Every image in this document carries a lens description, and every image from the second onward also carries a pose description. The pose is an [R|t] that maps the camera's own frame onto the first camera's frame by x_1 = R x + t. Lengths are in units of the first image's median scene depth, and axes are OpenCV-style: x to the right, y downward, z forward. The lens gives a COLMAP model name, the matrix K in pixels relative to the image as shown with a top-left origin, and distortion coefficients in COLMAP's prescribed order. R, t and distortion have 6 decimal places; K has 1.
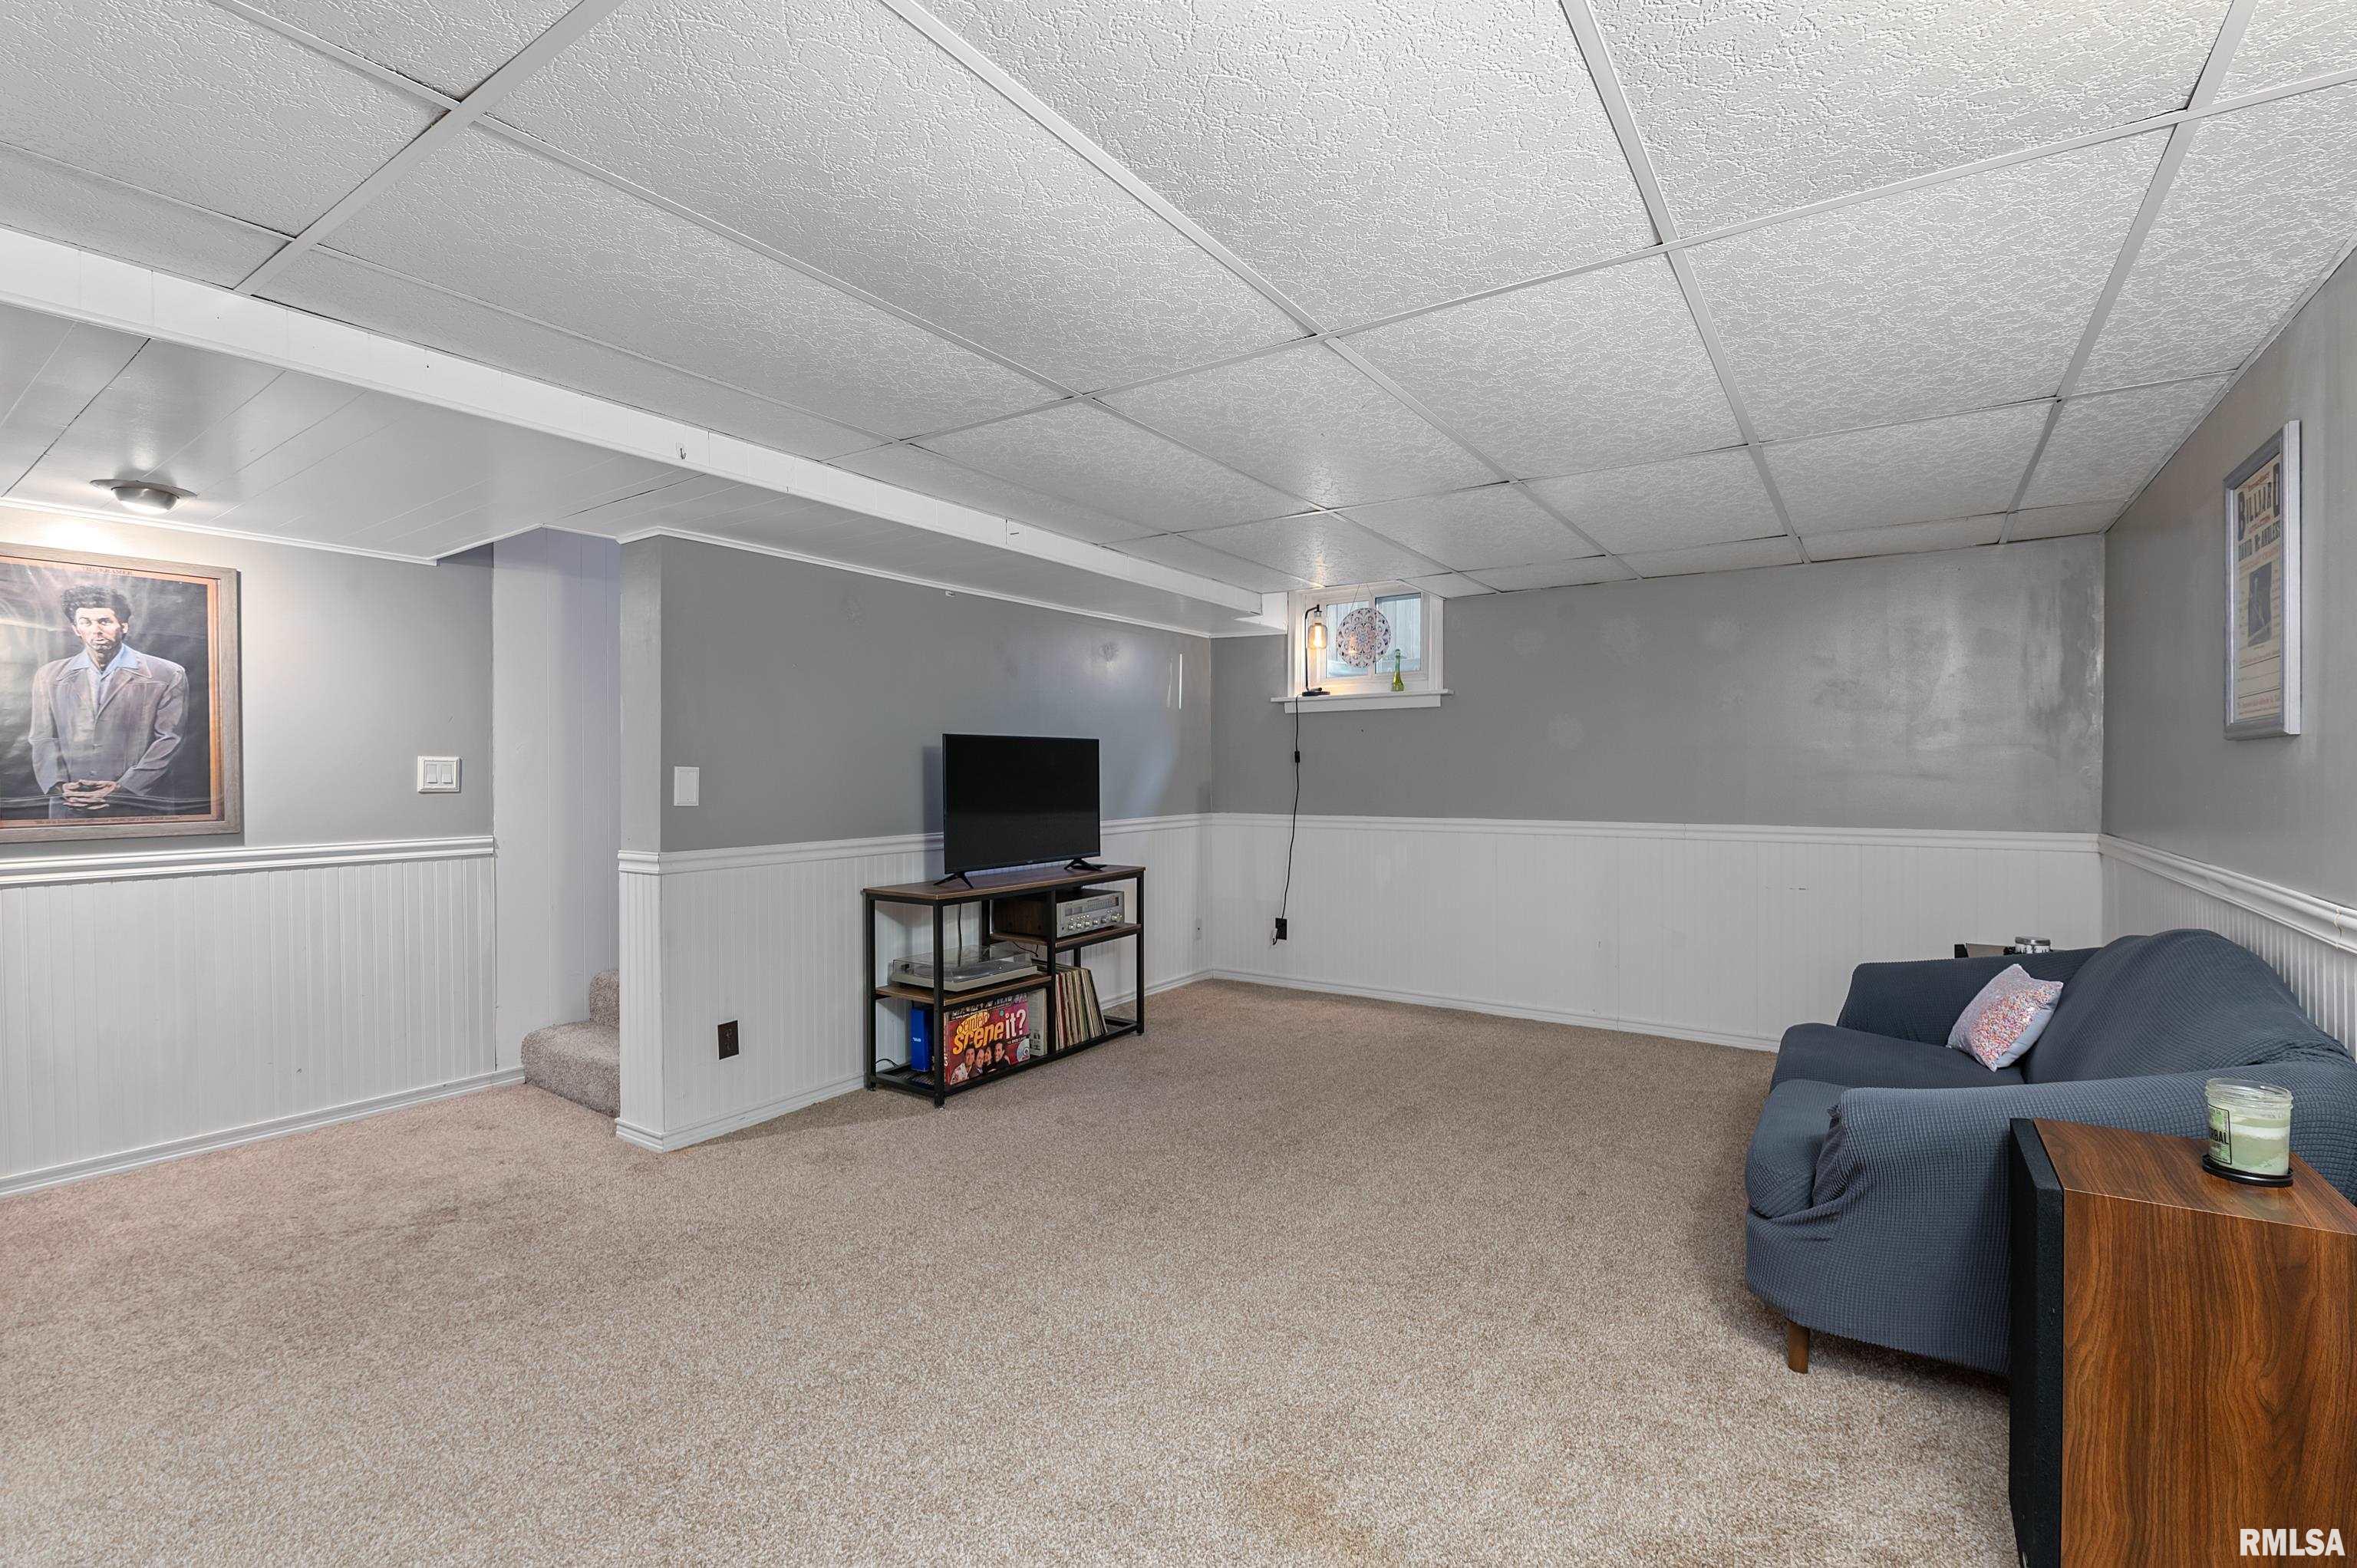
lens RADIAL K [[1013.2, 0, 1177.4], [0, 1013.2, 777.1], [0, 0, 1]] dist [-0.012039, -0.001577]
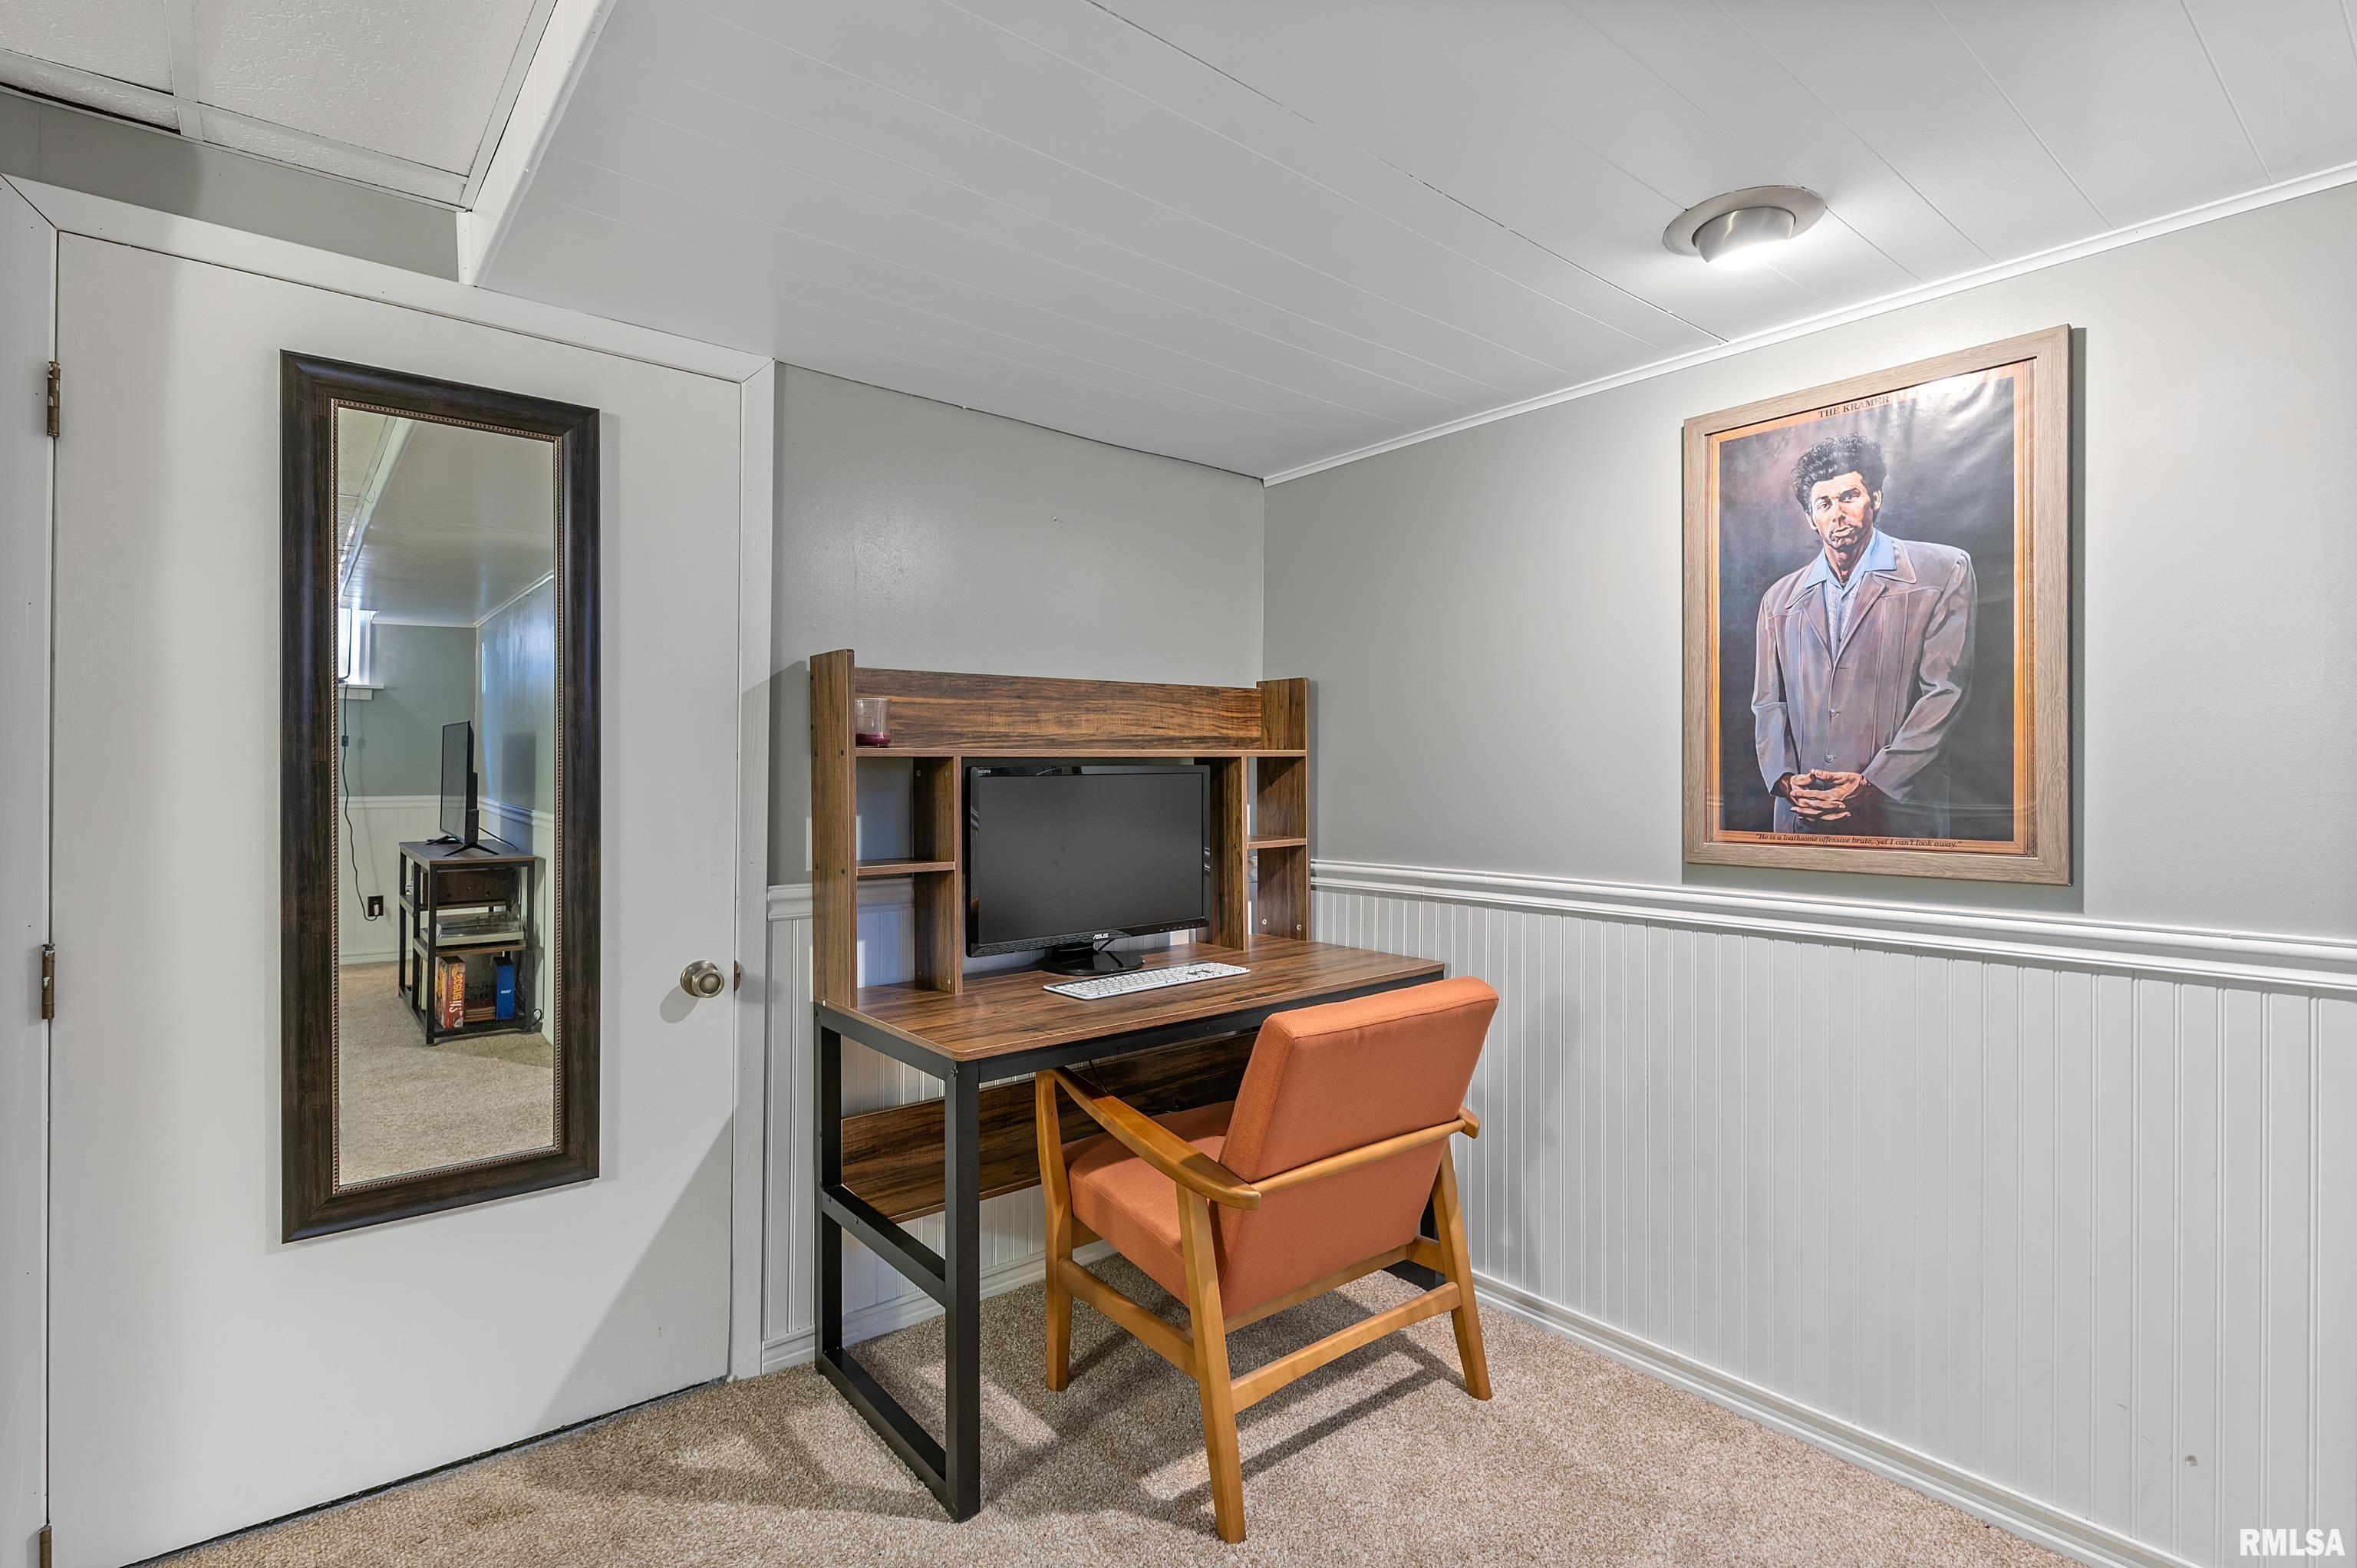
lens RADIAL K [[1131.0, 0, 1175.3], [0, 1131.0, 771.7], [0, 0, 1]] dist [0.006209, -0.000584]
pose [[-0.282644, 0.002947, -0.959220, -0.331132], [-0.006754, 0.999964, 0.005063, 0.002989], [0.959201, 0.007909, -0.282614, 0.804792]]
